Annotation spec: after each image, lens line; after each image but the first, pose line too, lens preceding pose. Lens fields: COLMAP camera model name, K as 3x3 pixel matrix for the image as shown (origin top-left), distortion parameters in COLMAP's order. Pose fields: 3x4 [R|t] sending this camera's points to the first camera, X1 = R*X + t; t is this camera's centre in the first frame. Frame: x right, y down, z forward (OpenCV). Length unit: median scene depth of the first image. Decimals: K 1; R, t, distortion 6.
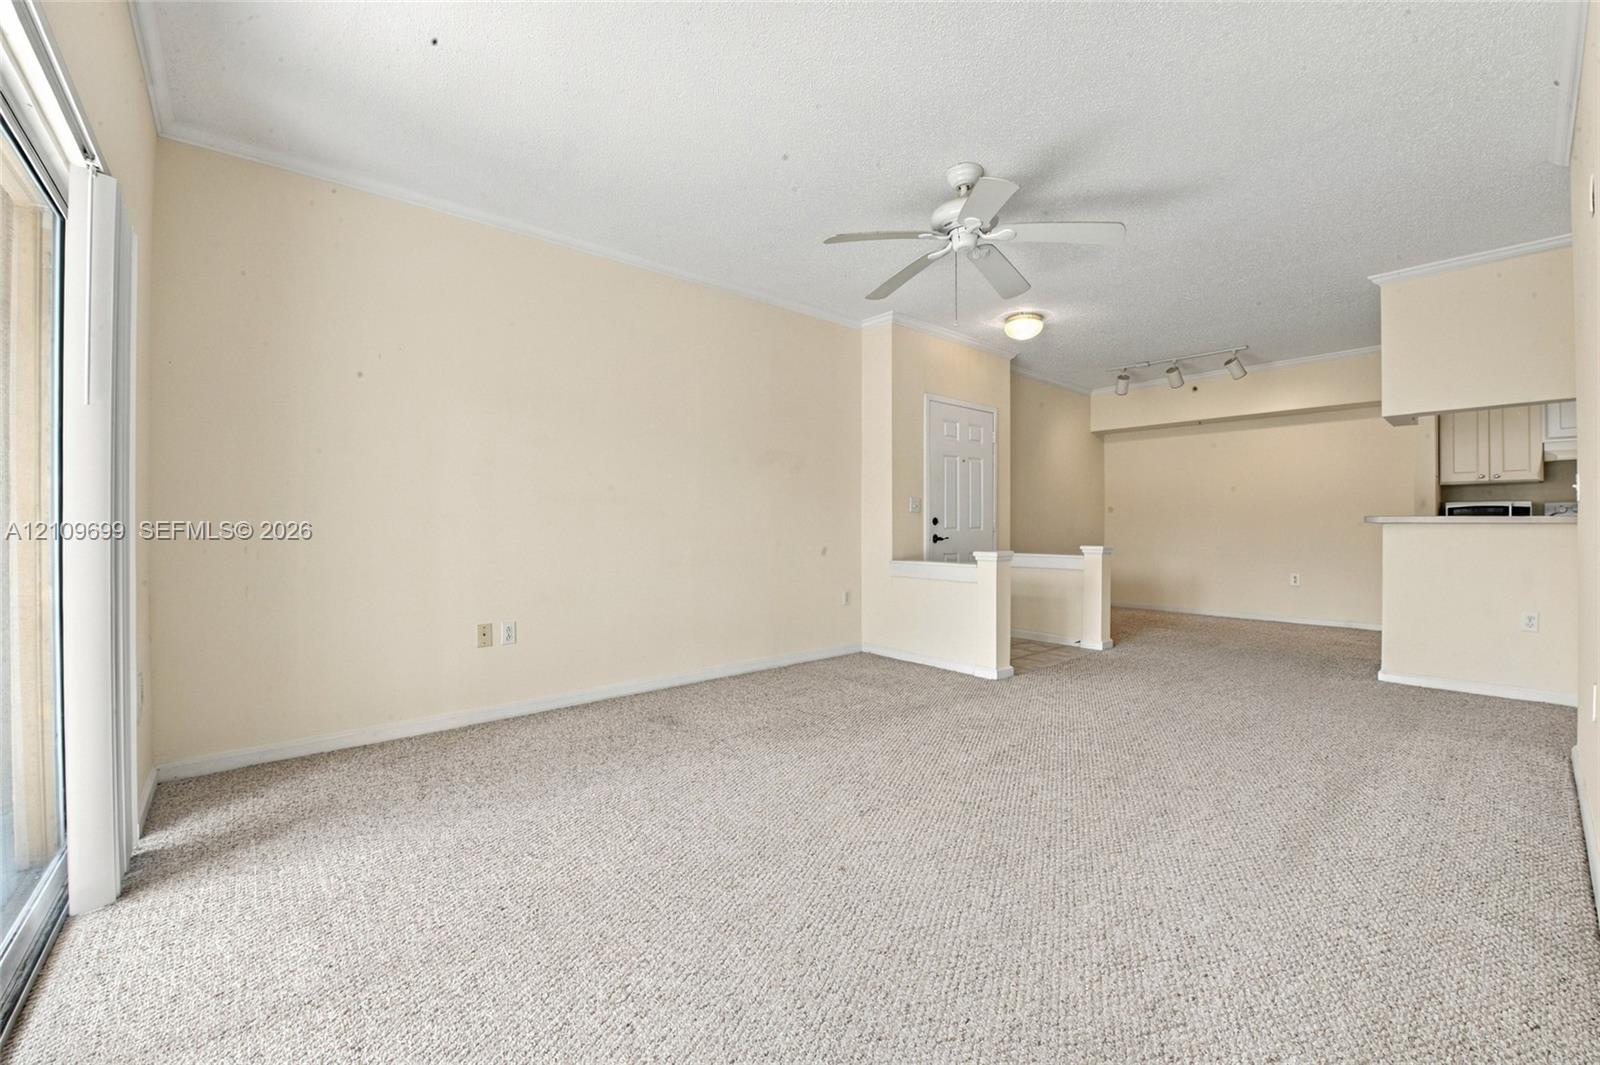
lens RADIAL K [[640.2, 0, 797.9], [0, 640.2, 521.5], [0, 0, 1]] dist [-0.019745, 0.000704]
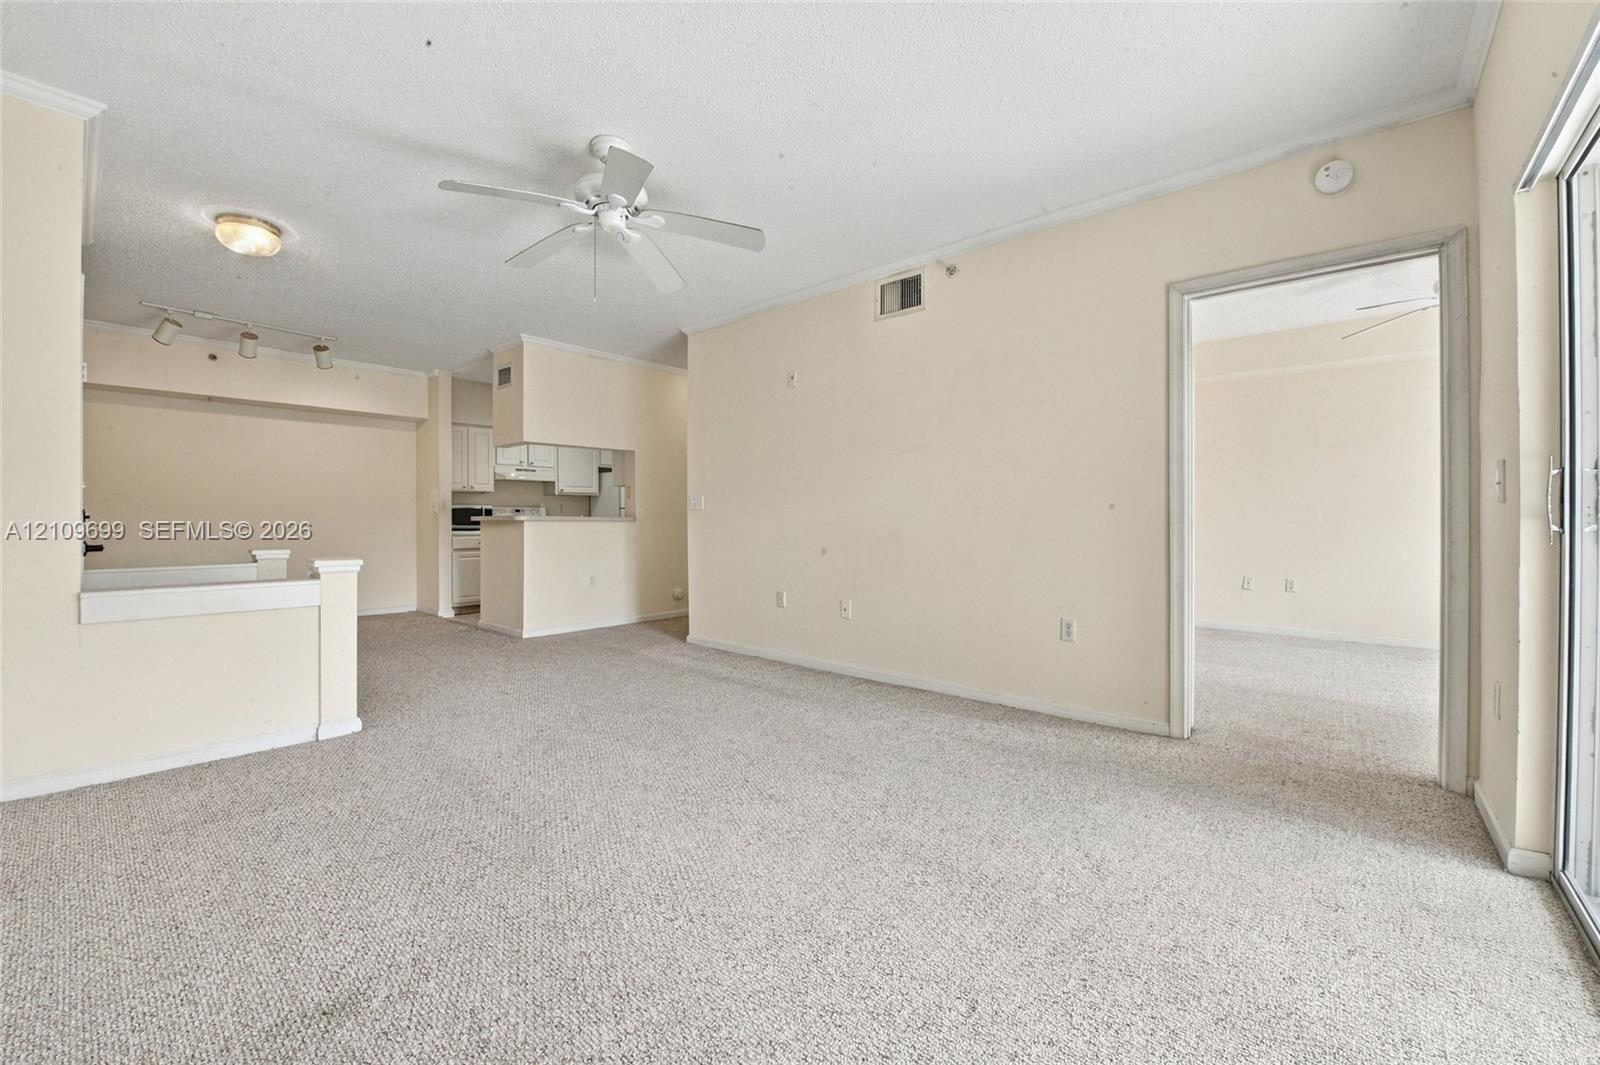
lens RADIAL K [[640.2, 0, 797.9], [0, 640.2, 521.5], [0, 0, 1]] dist [-0.019745, 0.000704]
pose [[-0.147531, -0.000042, 0.989057, -0.411233], [-0.002749, 0.999996, -0.000368, 0.003147], [-0.989054, -0.002773, -0.147530, 0.504035]]
